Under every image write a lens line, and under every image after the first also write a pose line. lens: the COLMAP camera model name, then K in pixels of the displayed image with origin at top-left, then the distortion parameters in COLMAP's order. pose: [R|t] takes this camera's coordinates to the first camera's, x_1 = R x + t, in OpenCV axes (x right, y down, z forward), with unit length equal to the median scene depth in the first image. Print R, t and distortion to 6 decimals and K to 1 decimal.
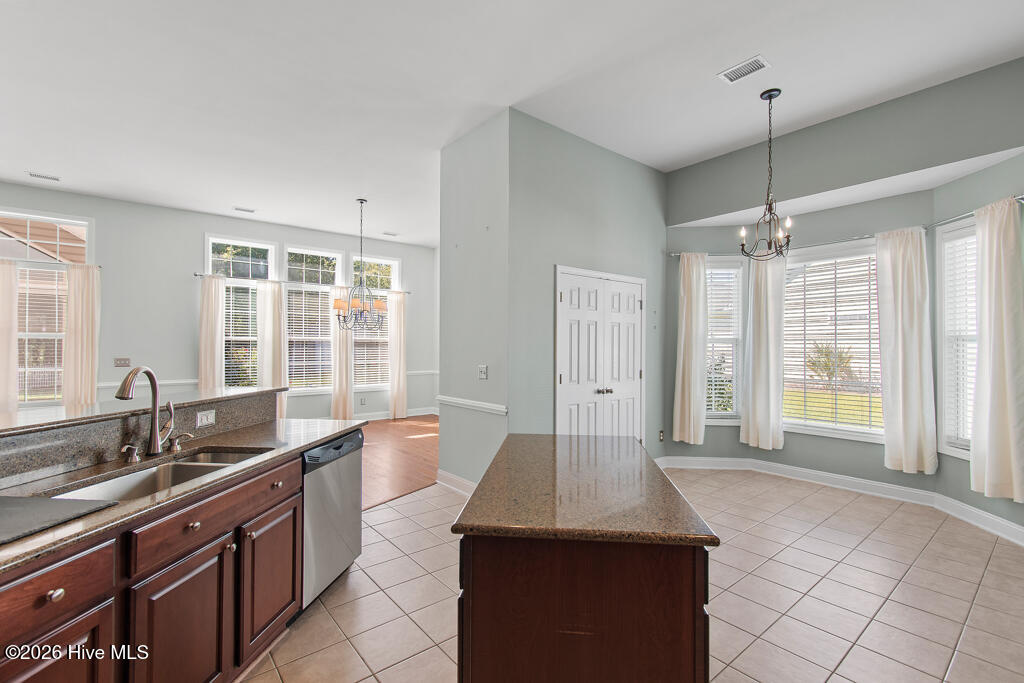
lens RADIAL K [[454.2, 0, 509.3], [0, 454.2, 349.8], [0, 0, 1]] dist [-0.000617, -0.000649]
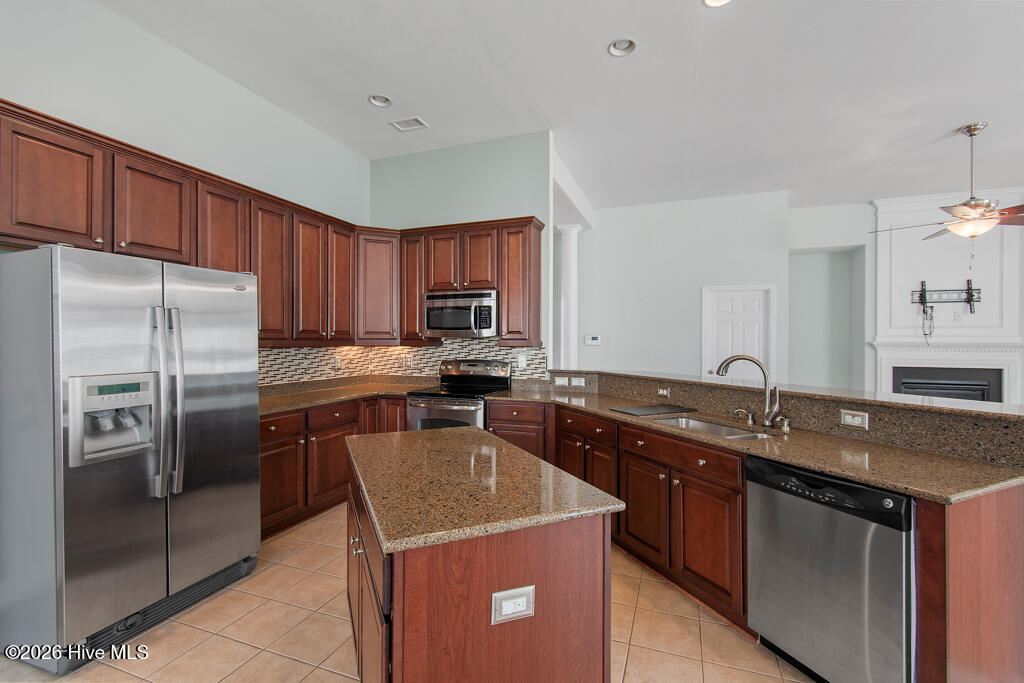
lens RADIAL K [[454.2, 0, 510.6], [0, 454.2, 338.5], [0, 0, 1]] dist [-0.000617, -0.000649]
pose [[-0.866796, -0.009210, -0.498577, 0.155241], [-0.008371, 0.999957, -0.003920, -0.001161], [0.498592, 0.000776, -0.866836, 0.568415]]
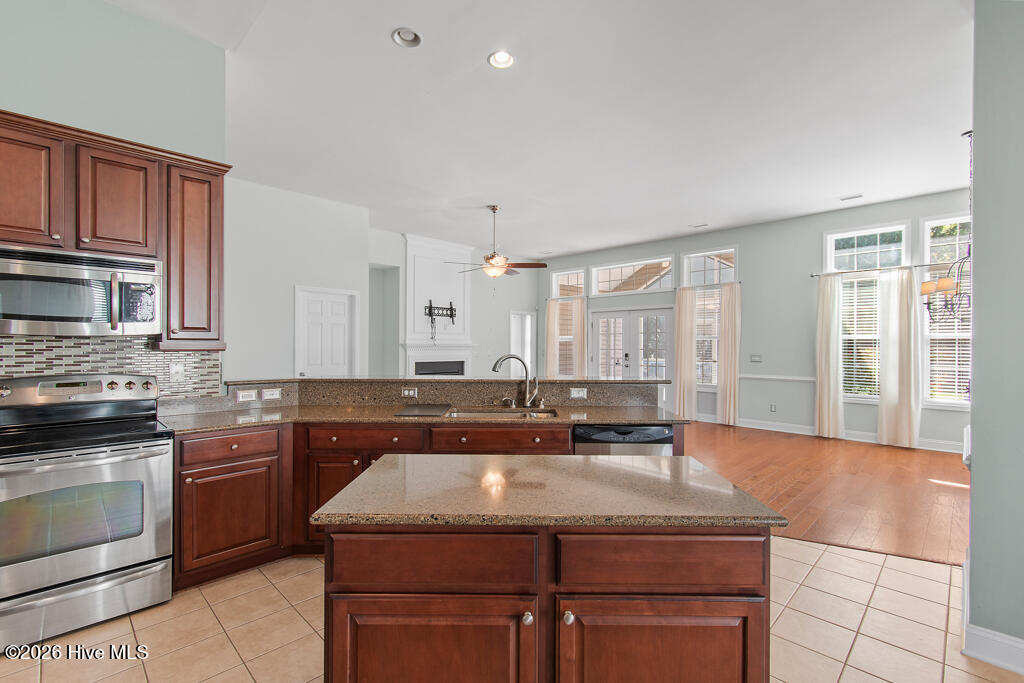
lens RADIAL K [[454.2, 0, 514.8], [0, 454.2, 348.5], [0, 0, 1]] dist [-0.000617, -0.000649]
pose [[0.104615, 0.006235, -0.994493, 0.295218], [-0.009890, 0.999937, 0.005229, 0.000779], [0.994464, 0.009288, 0.104670, 0.252509]]
